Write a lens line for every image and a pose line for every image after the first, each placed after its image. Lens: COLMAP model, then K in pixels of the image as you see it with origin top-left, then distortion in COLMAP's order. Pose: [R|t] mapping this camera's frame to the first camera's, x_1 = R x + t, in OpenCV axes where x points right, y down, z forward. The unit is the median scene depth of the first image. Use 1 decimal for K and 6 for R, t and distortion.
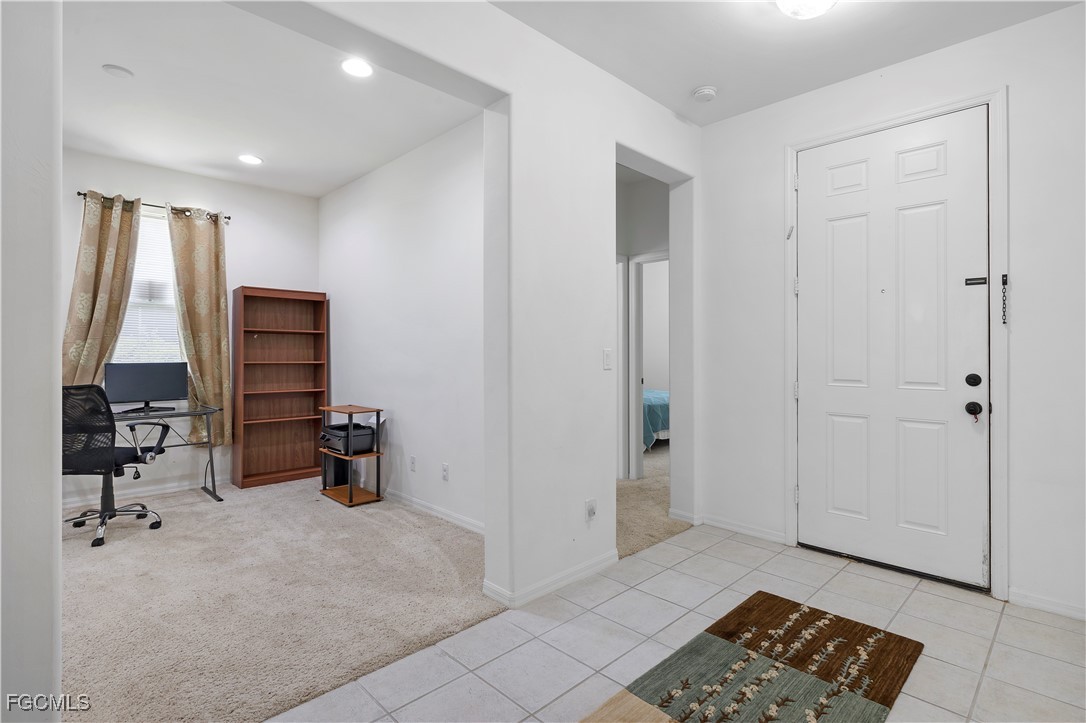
lens RADIAL K [[528.8, 0, 546.3], [0, 528.8, 353.2], [0, 0, 1]] dist [0.003230, 0.000272]
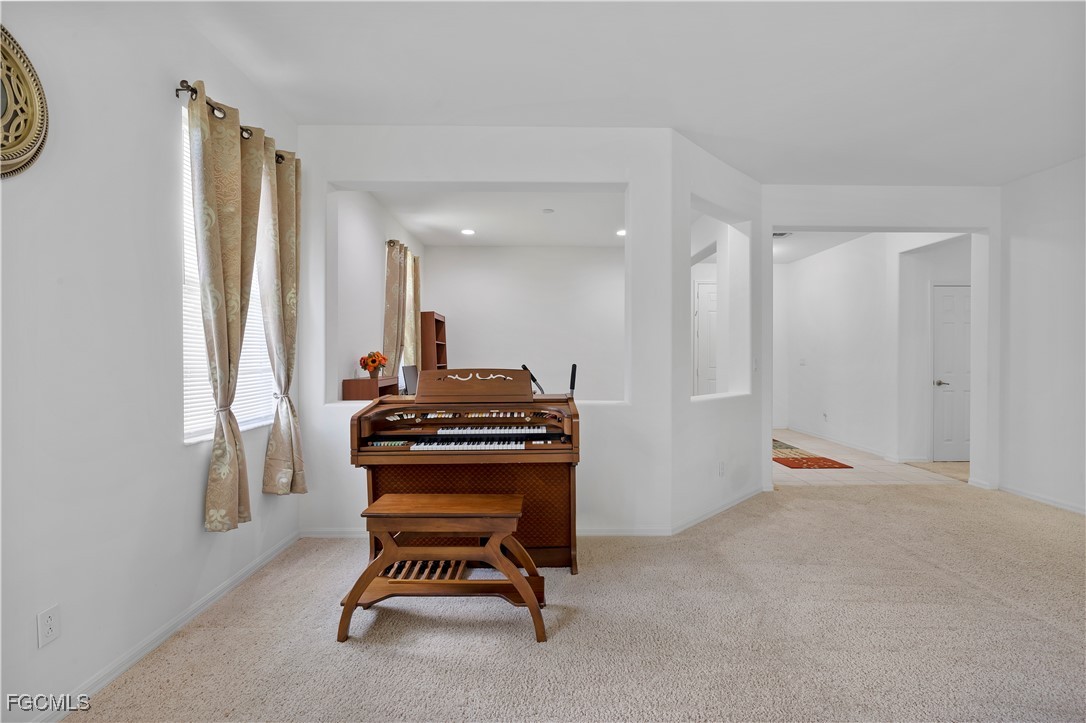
lens RADIAL K [[512.5, 0, 543.0], [0, 512.5, 361.5], [0, 0, 1]] dist [-0.002950, -0.000342]
pose [[0.696925, -0.005969, 0.717119, -1.442413], [-0.001484, 0.999951, 0.009766, -0.006569], [-0.717143, -0.007871, 0.696882, -0.189336]]
